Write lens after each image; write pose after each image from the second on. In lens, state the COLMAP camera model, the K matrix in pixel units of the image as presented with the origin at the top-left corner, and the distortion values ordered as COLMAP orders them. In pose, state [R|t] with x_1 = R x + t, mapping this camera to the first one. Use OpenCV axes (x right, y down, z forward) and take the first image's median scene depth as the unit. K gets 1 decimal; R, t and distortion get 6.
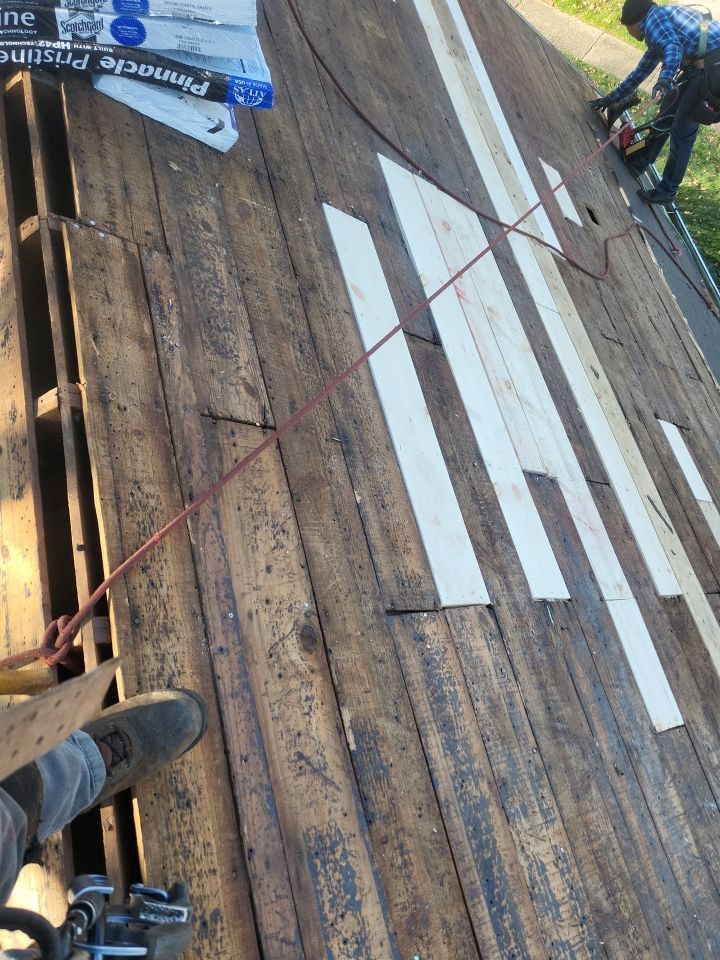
lens RADIAL K [[754.7, 0, 360.0], [0, 754.7, 480.0], [0, 0, 1]] dist [-0.027187, 0.089079]
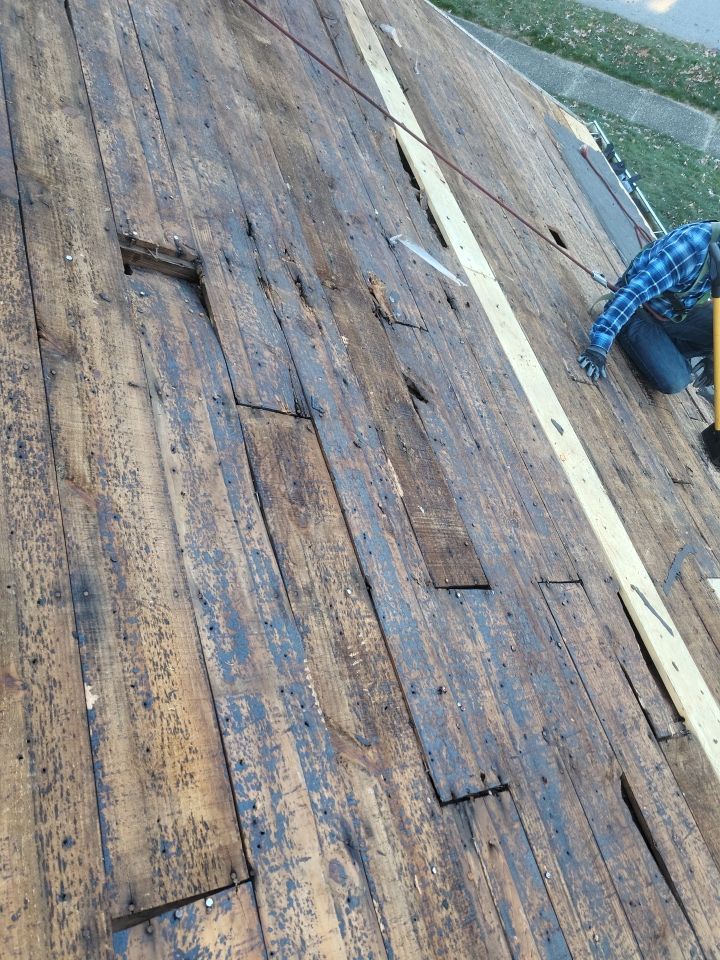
lens RADIAL K [[754.7, 0, 360.0], [0, 754.7, 480.0], [0, 0, 1]] dist [-0.027187, 0.089079]
pose [[0.997107, -0.069152, -0.031538, 0.212253], [0.066990, 0.995627, -0.065114, -0.084526], [0.035902, 0.062813, 0.997379, 0.356752]]
